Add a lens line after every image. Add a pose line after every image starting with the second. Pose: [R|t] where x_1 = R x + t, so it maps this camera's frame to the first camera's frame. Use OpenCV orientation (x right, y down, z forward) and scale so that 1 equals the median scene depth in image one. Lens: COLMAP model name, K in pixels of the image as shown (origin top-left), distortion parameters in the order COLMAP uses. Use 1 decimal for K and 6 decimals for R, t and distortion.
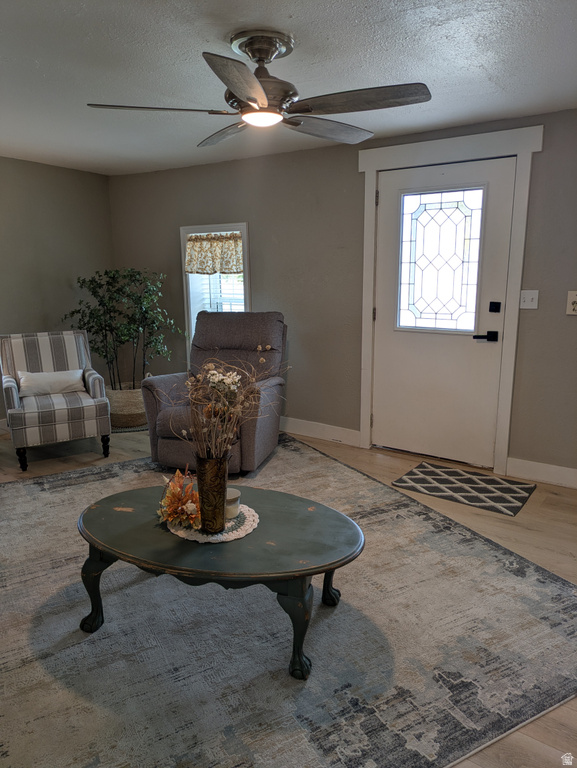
lens RADIAL K [[560.8, 0, 291.7], [0, 560.8, 390.3], [0, 0, 1]] dist [0.063792, -0.075700]
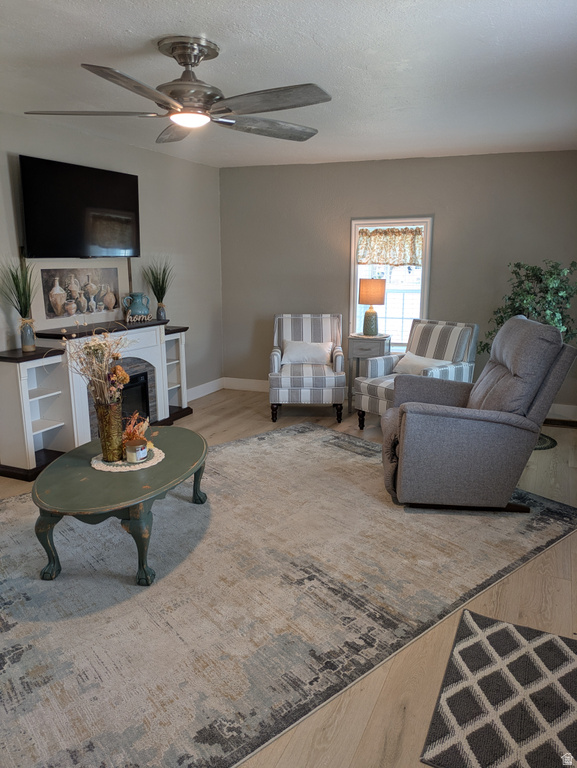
lens RADIAL K [[548.0, 0, 288.5], [0, 548.0, 384.0], [0, 0, 1]] dist [0.058722, -0.056094]
pose [[0.207714, 0.228980, -0.951012, 0.738291], [-0.220634, 0.958130, 0.182505, -0.164146], [0.952982, 0.171917, 0.249538, 0.672879]]
